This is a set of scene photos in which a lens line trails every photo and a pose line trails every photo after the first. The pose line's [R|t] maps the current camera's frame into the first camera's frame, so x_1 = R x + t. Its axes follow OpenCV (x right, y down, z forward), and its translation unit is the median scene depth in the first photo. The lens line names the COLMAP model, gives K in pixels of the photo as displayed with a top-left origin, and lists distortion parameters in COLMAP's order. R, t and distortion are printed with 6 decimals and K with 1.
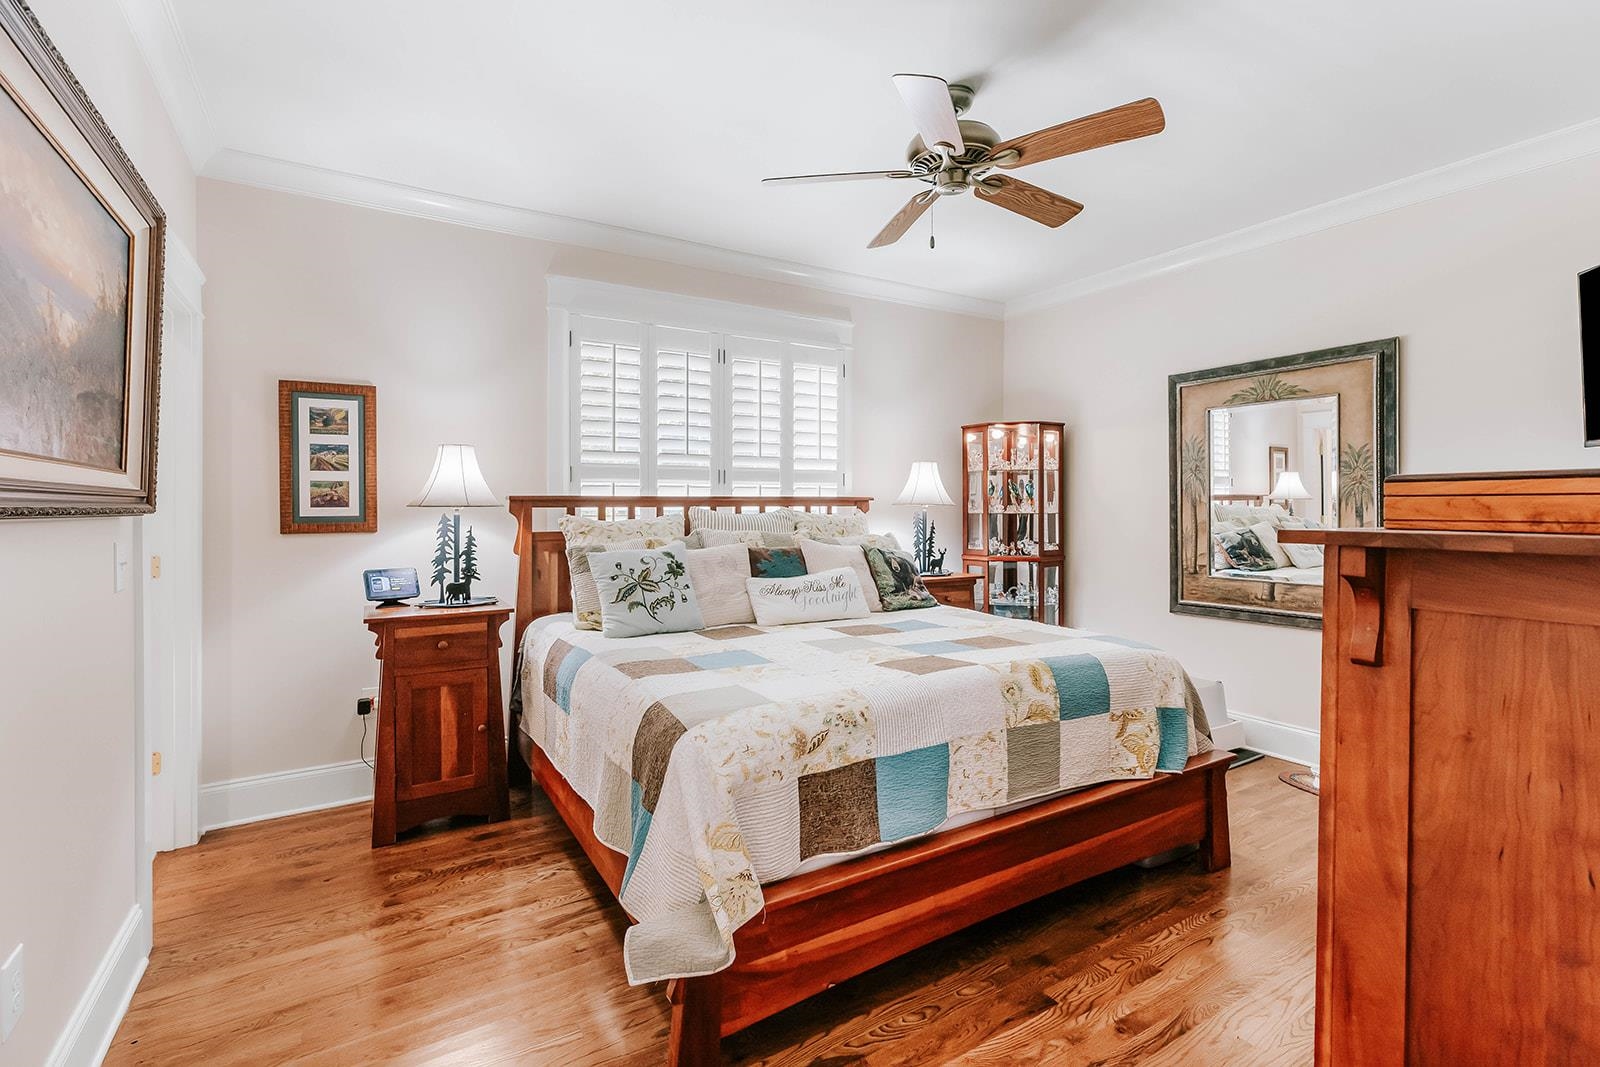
lens RADIAL K [[725.5, 0, 800.6], [0, 725.5, 505.8], [0, 0, 1]] dist [0.000942, -0.000787]
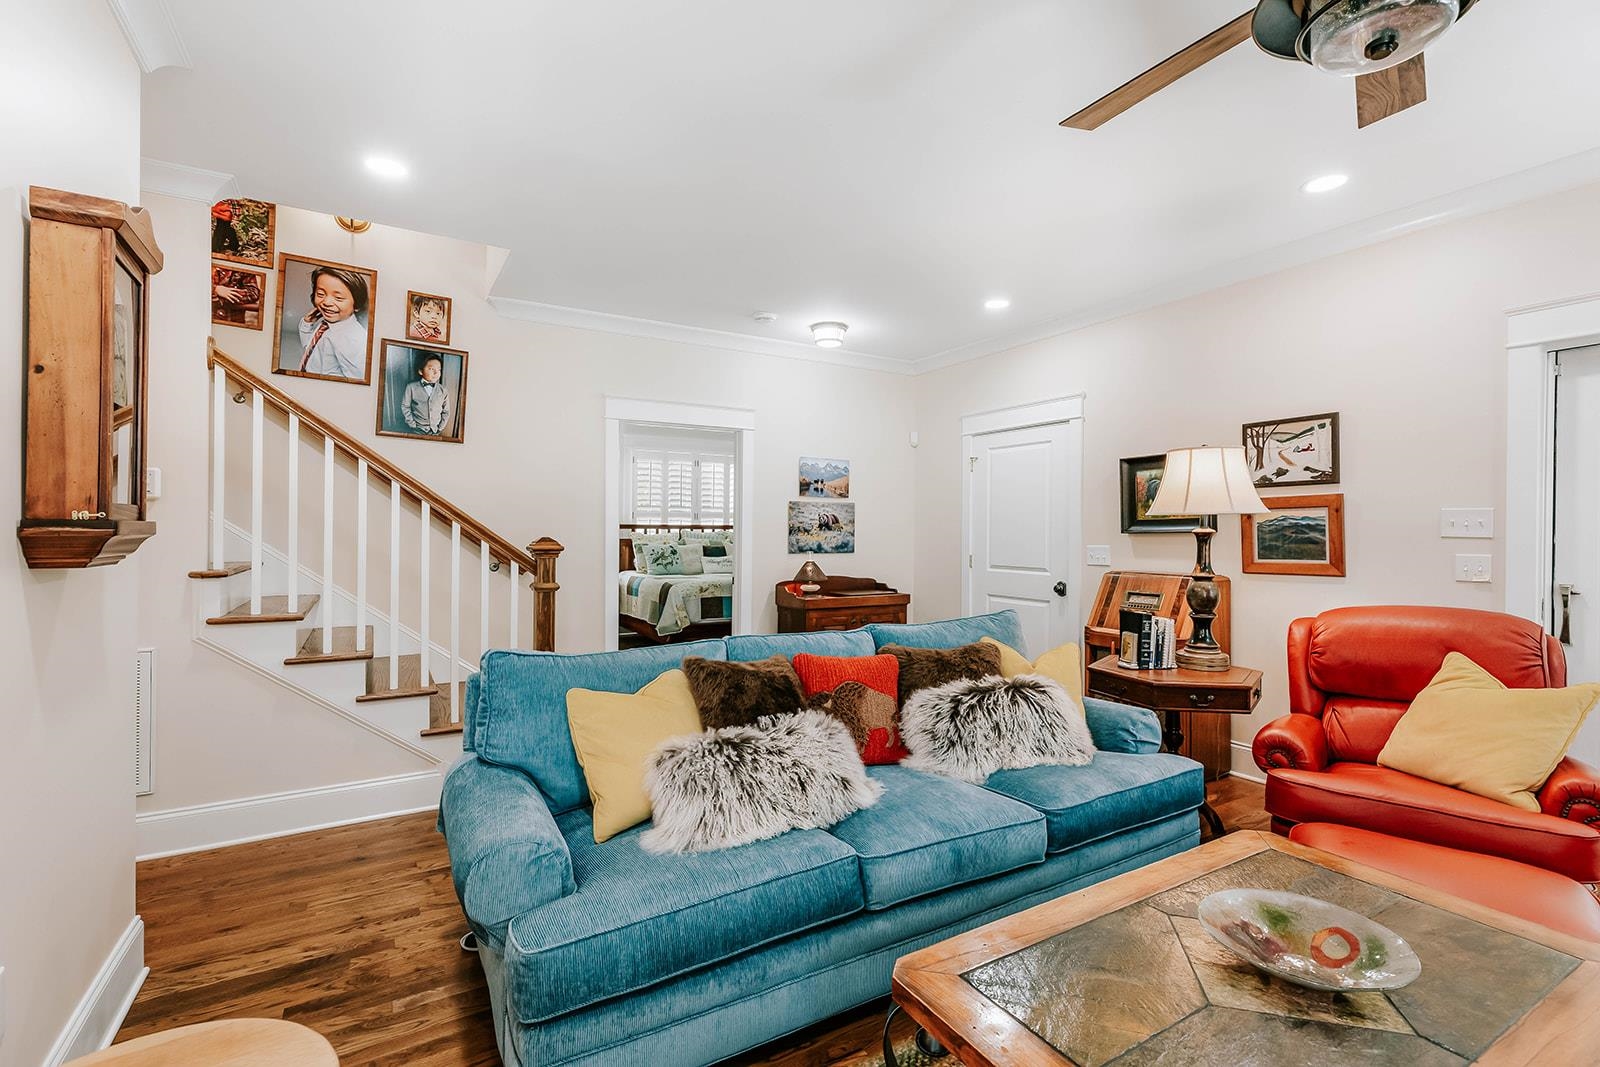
lens RADIAL K [[725.5, 0, 802.4], [0, 725.5, 533.7], [0, 0, 1]] dist [0.000942, -0.000787]
pose [[0.999675, 0.011477, -0.022751, 0.316393], [-0.011294, 0.999903, 0.008169, -0.008038], [0.022843, -0.007909, 0.999708, -1.458925]]
